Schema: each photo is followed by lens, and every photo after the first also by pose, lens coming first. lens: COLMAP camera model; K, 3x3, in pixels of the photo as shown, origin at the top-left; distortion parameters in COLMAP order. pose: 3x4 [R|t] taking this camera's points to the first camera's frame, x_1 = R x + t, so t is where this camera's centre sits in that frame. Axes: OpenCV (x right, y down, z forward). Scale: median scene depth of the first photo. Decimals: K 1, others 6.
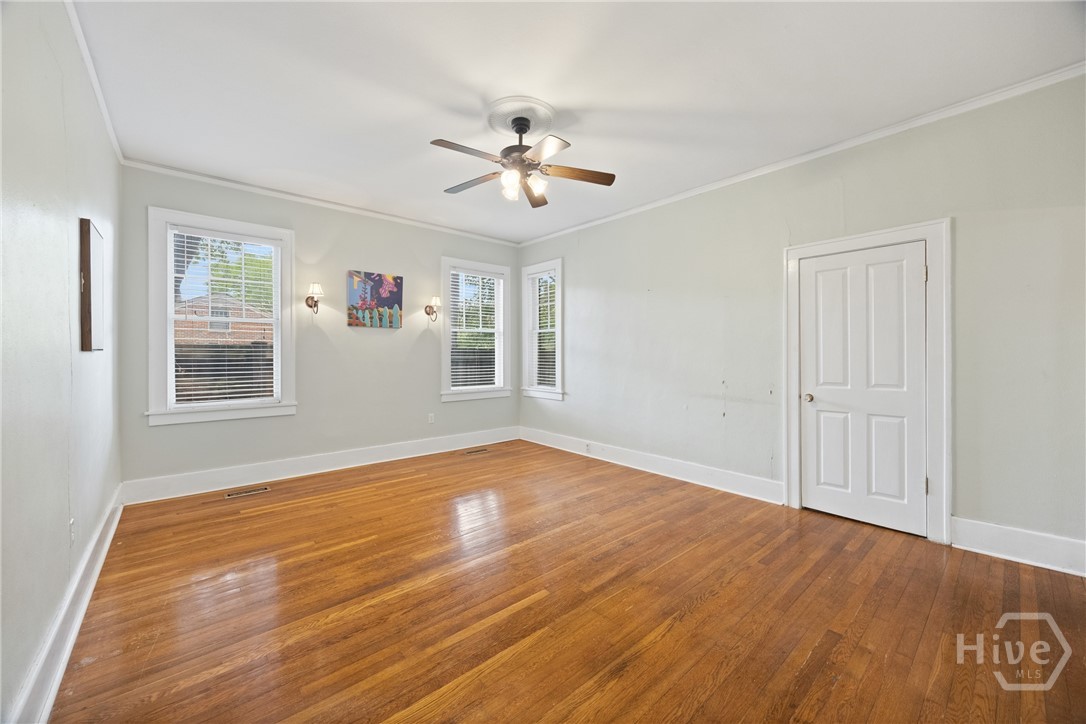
lens RADIAL K [[421.8, 0, 543.3], [0, 421.8, 356.7], [0, 0, 1]] dist [-0.010813, -0.000096]
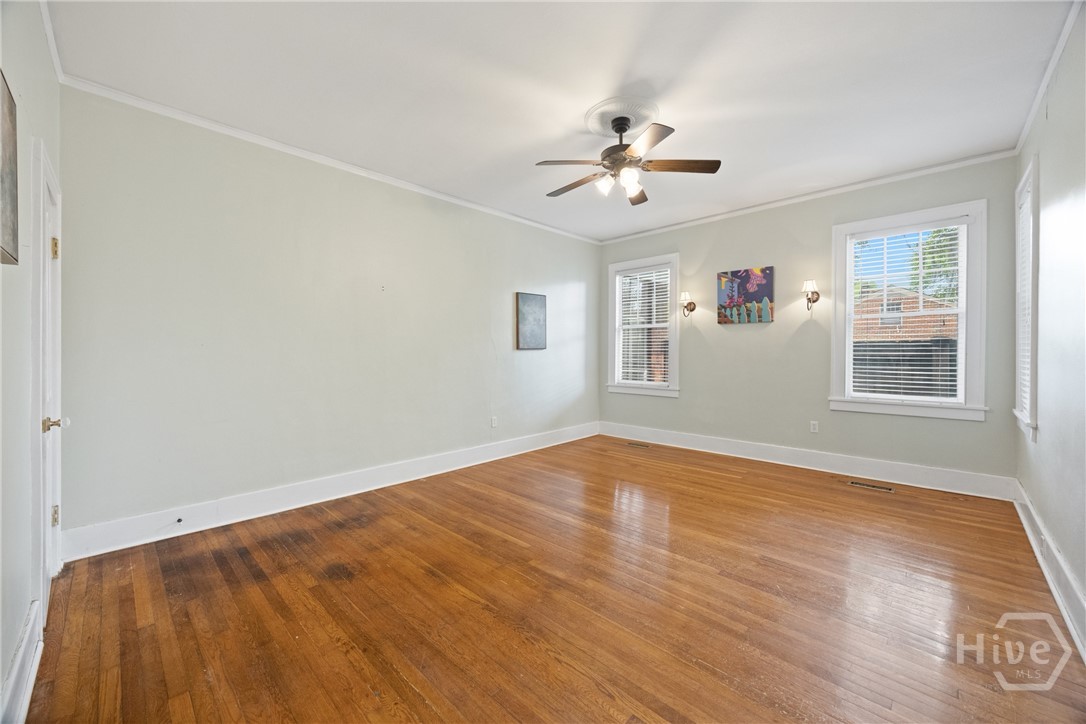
lens RADIAL K [[421.8, 0, 543.8], [0, 421.8, 355.6], [0, 0, 1]] dist [-0.010813, -0.000096]
pose [[0.071008, 0.013760, -0.997381, 0.583909], [-0.000130, 0.999905, 0.013786, -0.006359], [0.997476, -0.000849, 0.071003, 0.458082]]
